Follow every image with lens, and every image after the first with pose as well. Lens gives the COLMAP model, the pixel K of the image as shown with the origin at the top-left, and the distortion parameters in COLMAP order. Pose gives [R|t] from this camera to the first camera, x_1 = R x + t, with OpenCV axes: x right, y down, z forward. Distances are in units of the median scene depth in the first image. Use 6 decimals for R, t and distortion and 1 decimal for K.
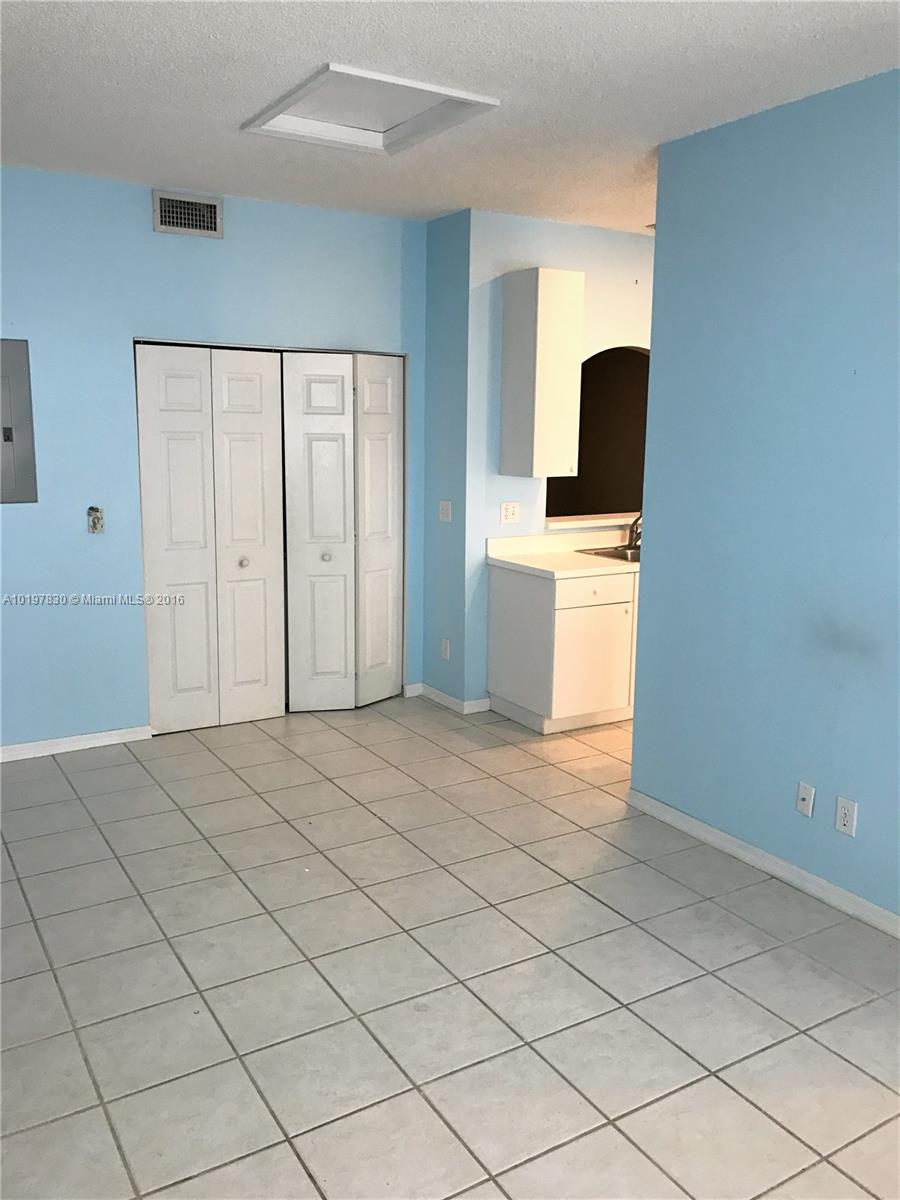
lens RADIAL K [[984.0, 0, 471.0], [0, 984.0, 600.3], [0, 0, 1]] dist [0.030621, -0.039978]
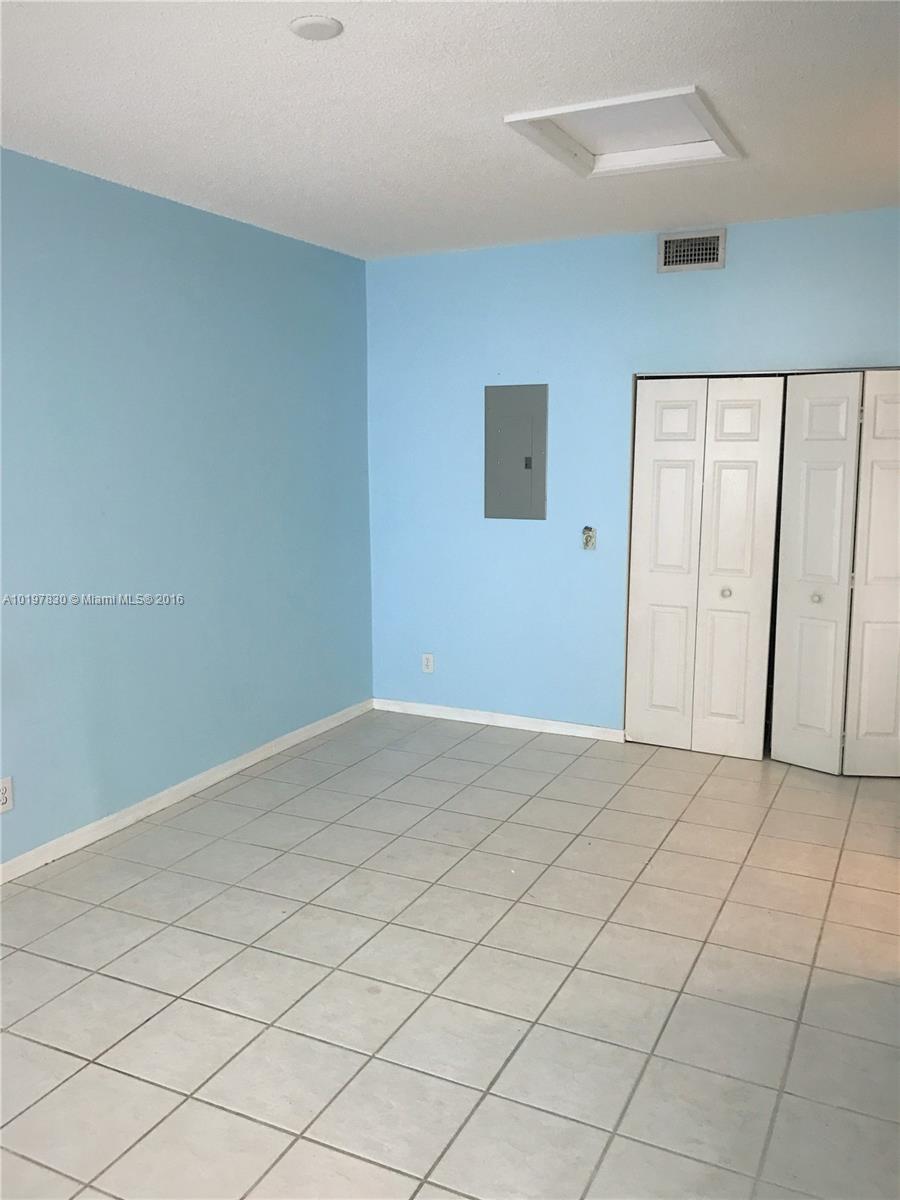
lens RADIAL K [[984.0, 0, 443.4], [0, 984.0, 605.6], [0, 0, 1]] dist [0.030621, -0.039978]
pose [[0.524031, 0.123219, -0.842739, 0.502693], [-0.144760, 0.987968, 0.054439, -0.042573], [0.839307, 0.093467, 0.535563, 0.265871]]
